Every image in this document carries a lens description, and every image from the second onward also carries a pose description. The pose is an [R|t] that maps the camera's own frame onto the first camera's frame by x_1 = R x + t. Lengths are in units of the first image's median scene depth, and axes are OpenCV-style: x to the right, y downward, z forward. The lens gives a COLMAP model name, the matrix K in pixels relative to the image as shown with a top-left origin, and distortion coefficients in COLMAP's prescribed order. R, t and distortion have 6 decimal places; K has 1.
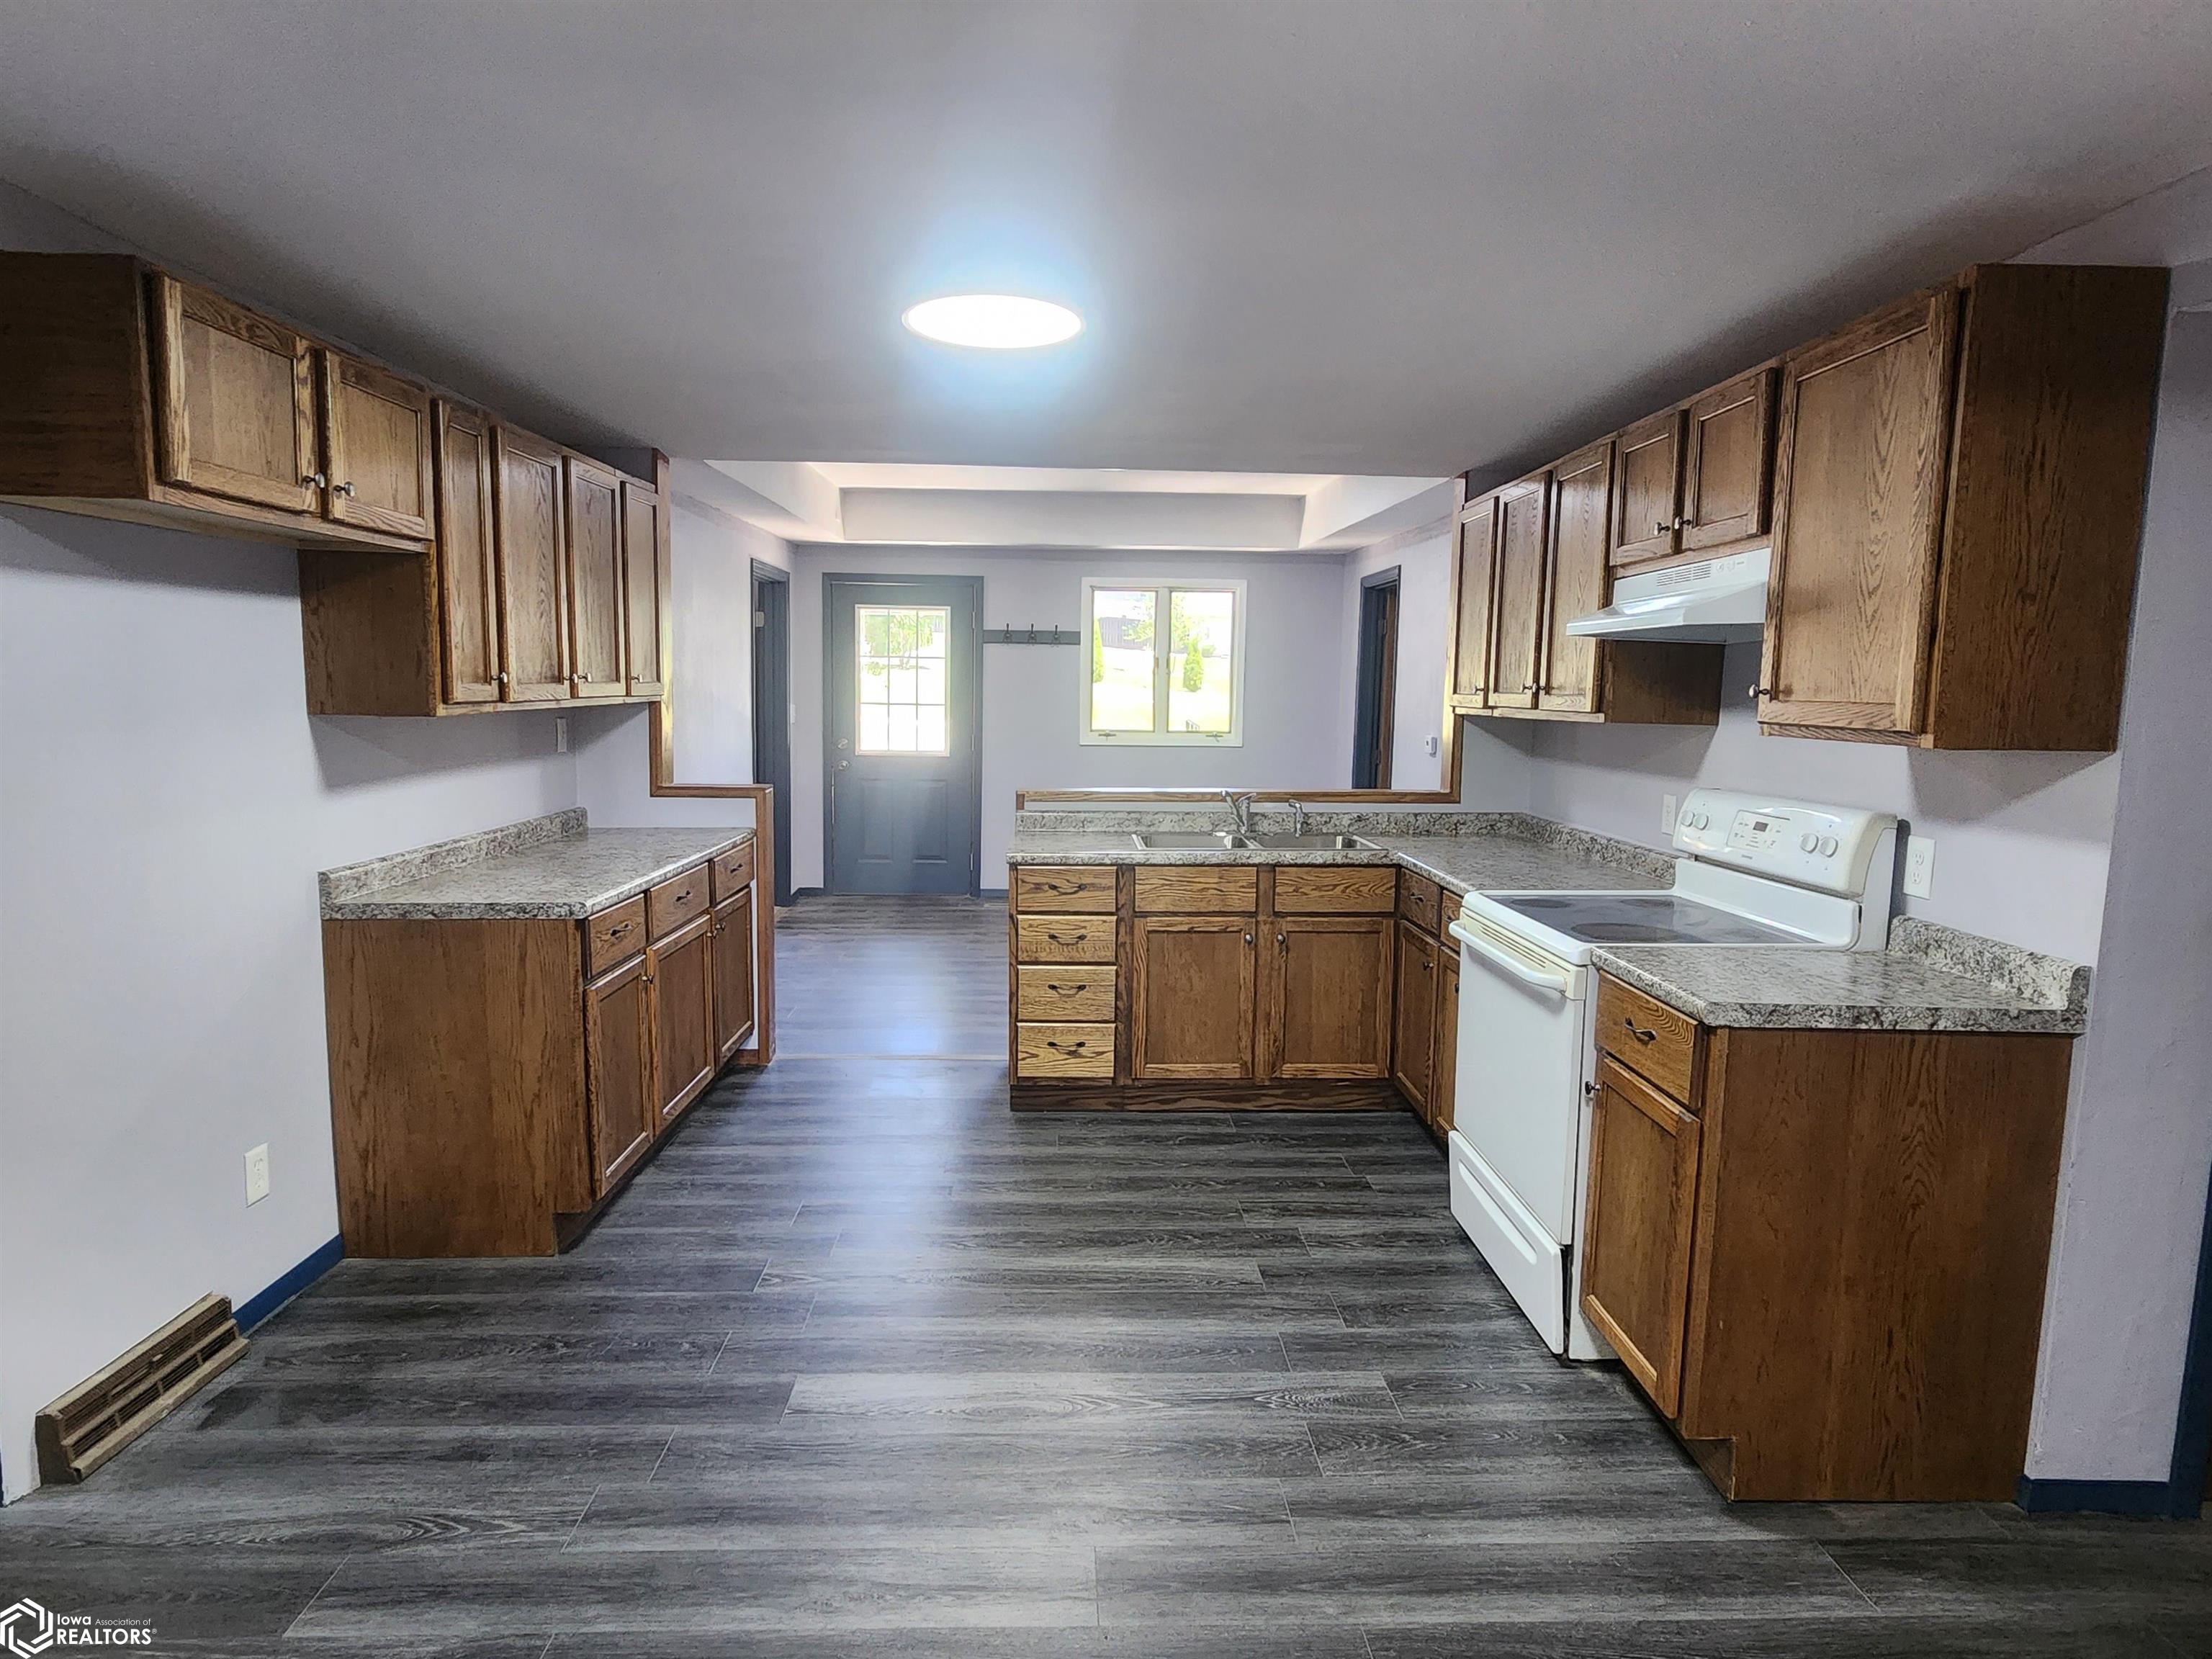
lens RADIAL K [[1263.1, 0, 1095.9], [0, 1263.1, 826.9], [0, 0, 1]] dist [0.001890, -0.000746]
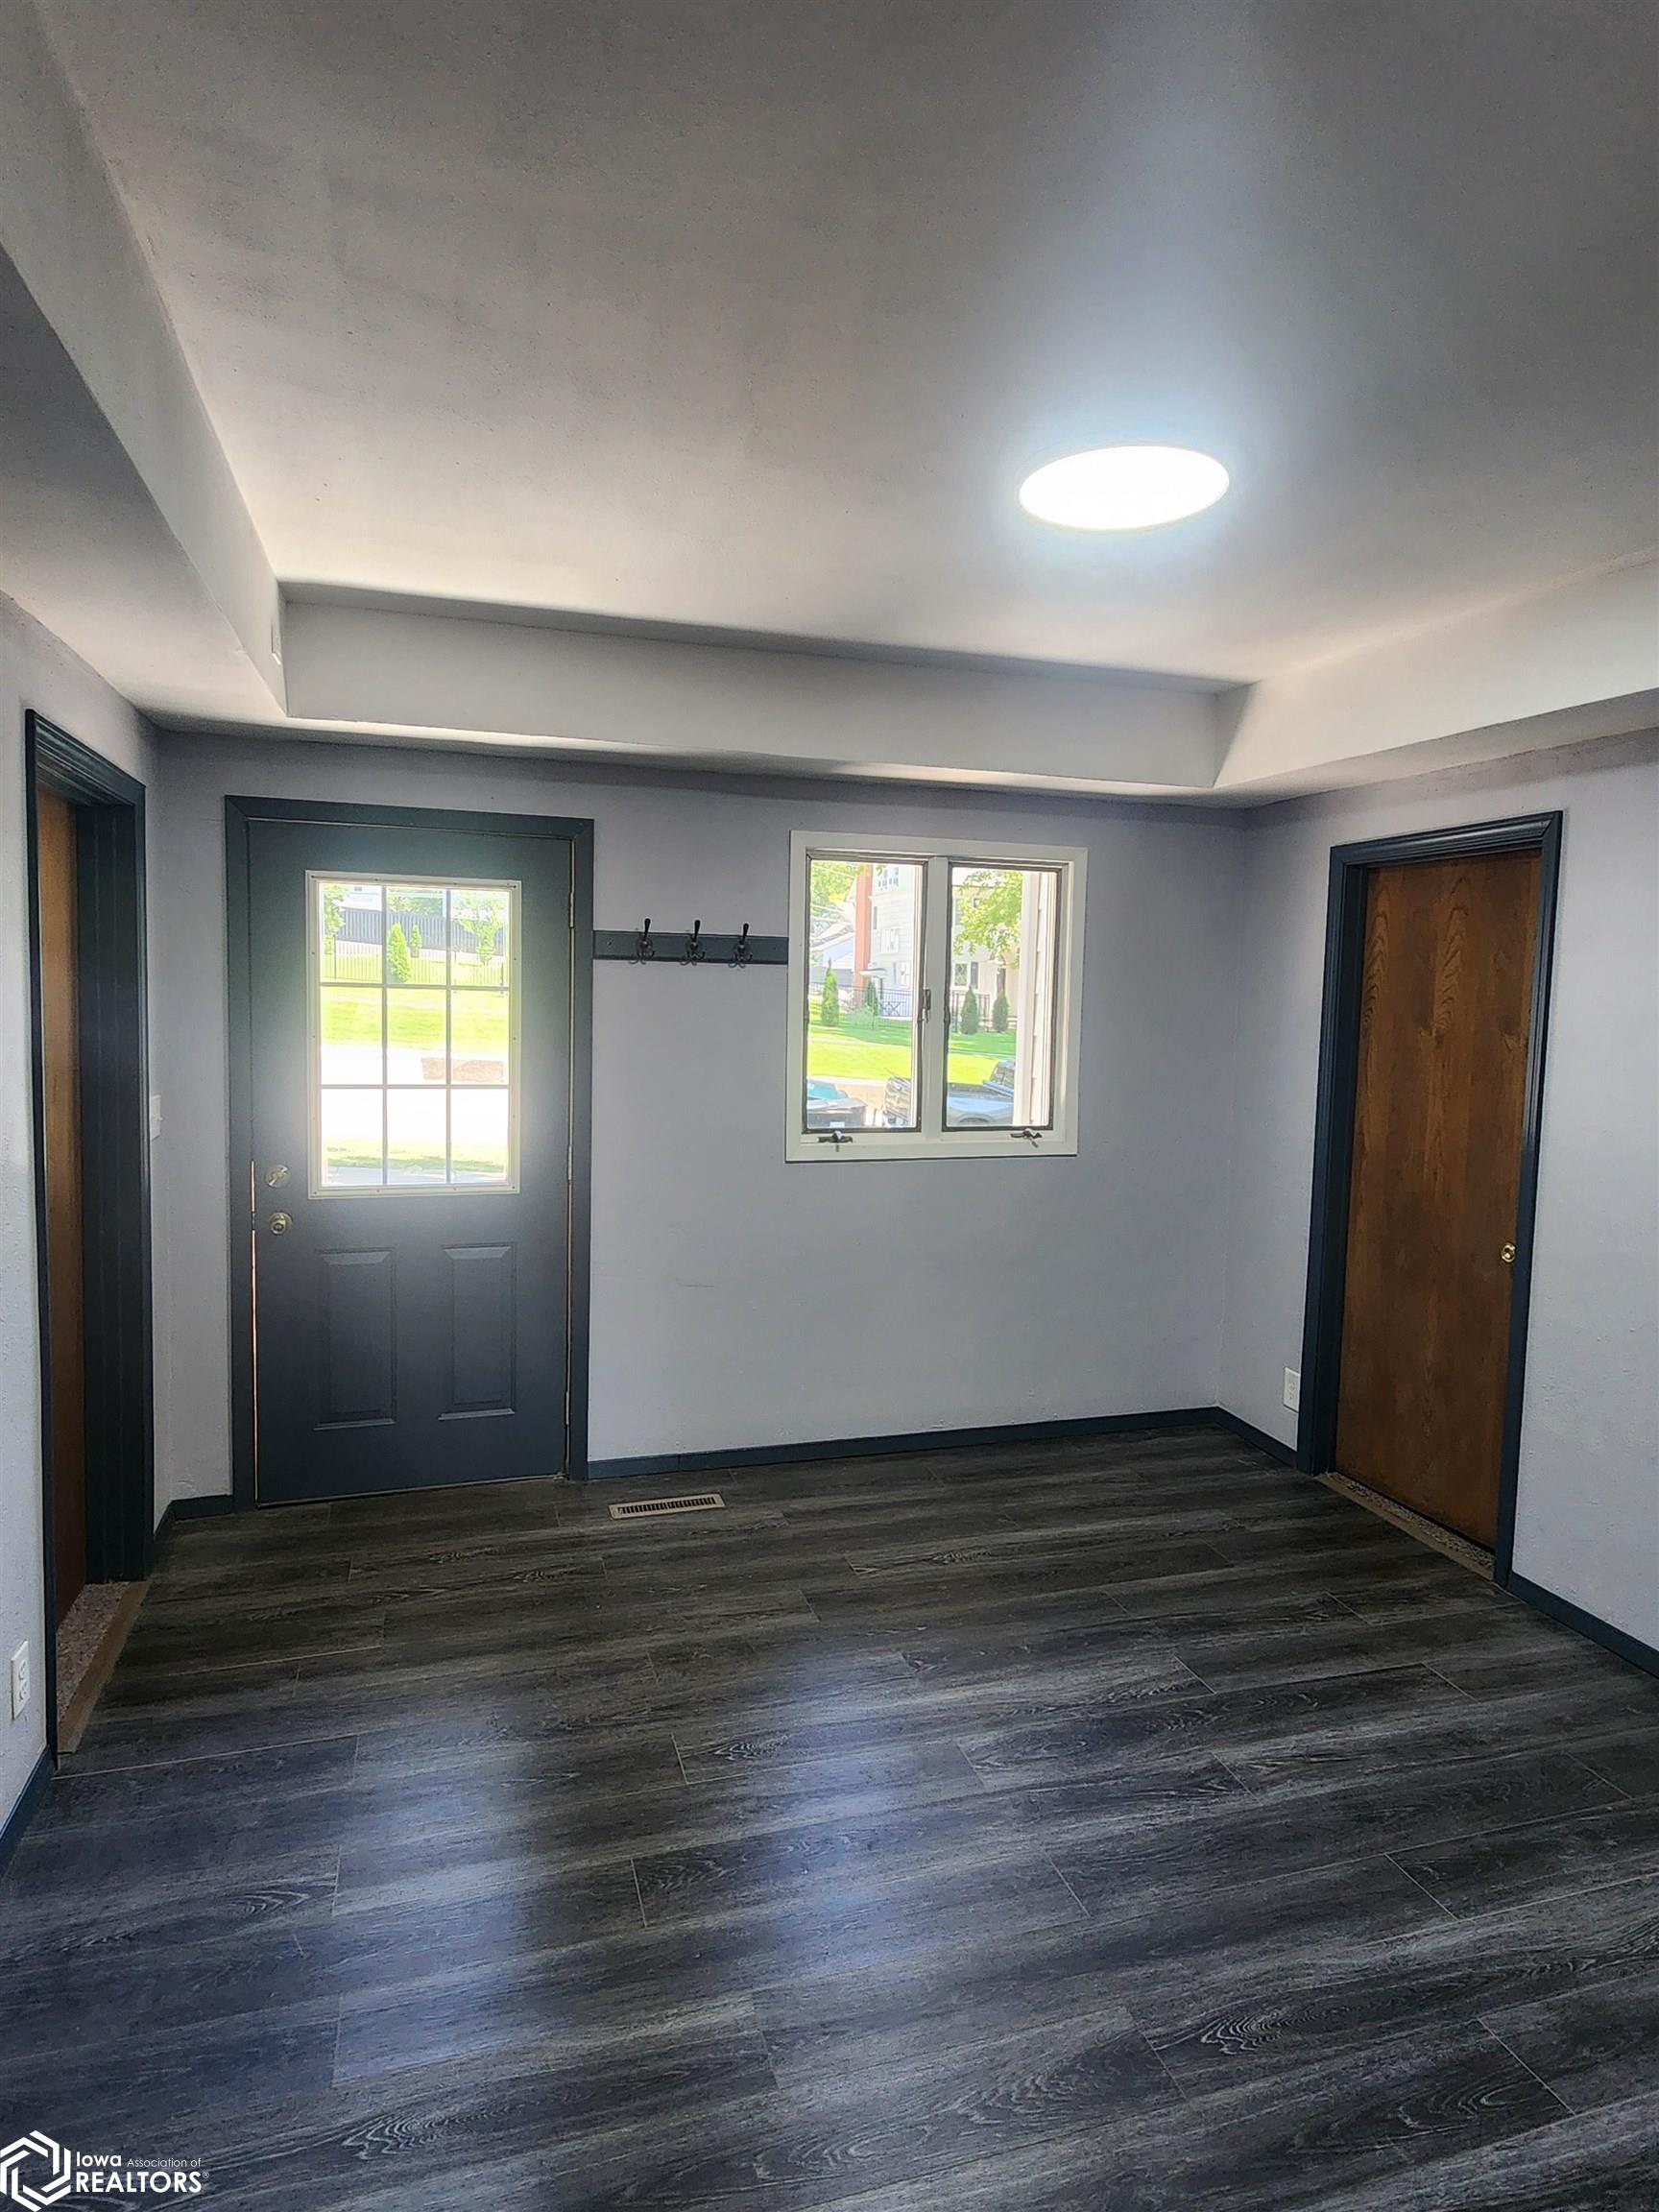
lens RADIAL K [[1263.1, 0, 846.6], [0, 1263.1, 1101.1], [0, 0, 1]] dist [0.001890, -0.000746]
pose [[0.957190, -0.020605, 0.288728, -0.266283], [0.030044, 0.999148, -0.028299, -0.145967], [-0.287899, 0.035762, 0.956993, 1.000591]]
